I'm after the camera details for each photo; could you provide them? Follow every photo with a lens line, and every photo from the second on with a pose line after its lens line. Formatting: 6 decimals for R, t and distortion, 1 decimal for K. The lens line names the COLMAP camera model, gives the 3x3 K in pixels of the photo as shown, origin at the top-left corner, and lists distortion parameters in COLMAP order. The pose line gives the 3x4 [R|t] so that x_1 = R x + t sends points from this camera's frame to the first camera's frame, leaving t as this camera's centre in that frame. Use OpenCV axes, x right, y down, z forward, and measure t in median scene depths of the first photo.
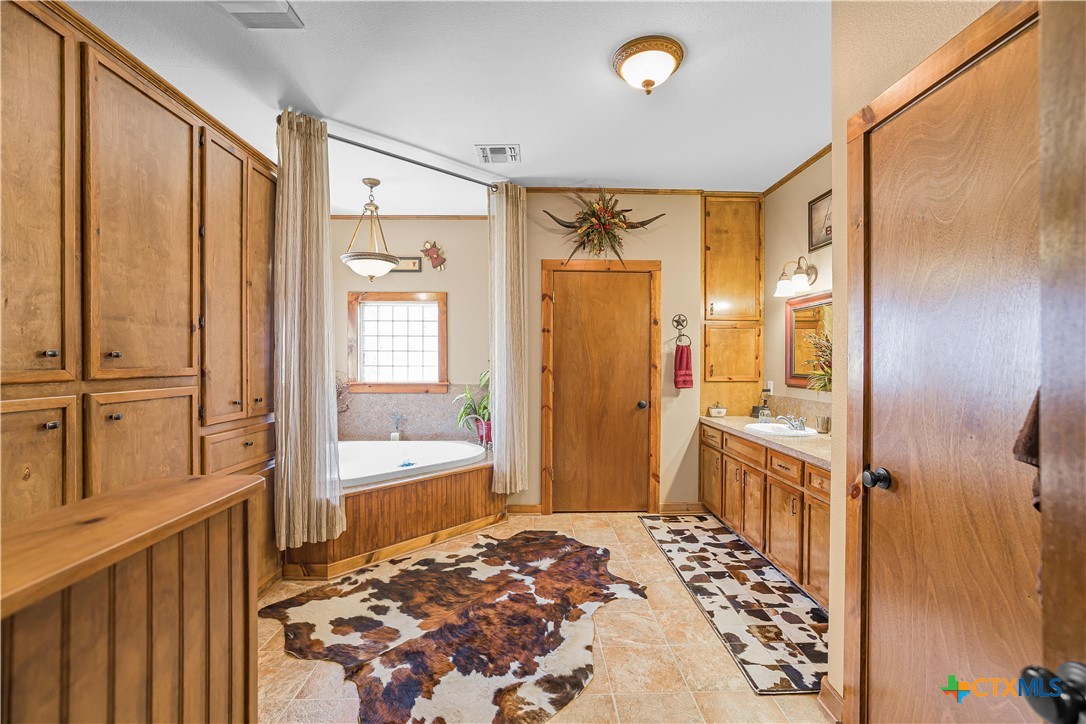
lens RADIAL K [[475.5, 0, 542.5], [0, 475.5, 358.3], [0, 0, 1]] dist [-0.050288, 0.022779]
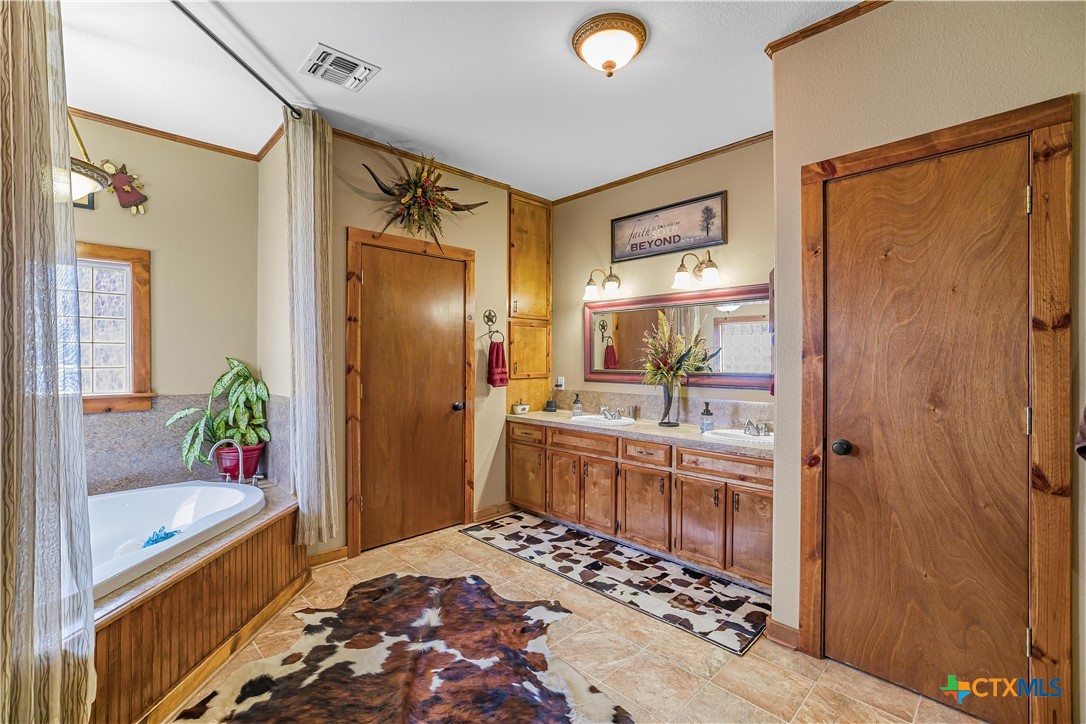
lens RADIAL K [[475.5, 0, 542.5], [0, 475.5, 358.3], [0, 0, 1]] dist [-0.050288, 0.022779]
pose [[0.728164, -0.001321, 0.685402, -0.339332], [-0.002231, 0.999988, 0.004298, 0.000763], [-0.685400, -0.004659, 0.728152, 0.265561]]
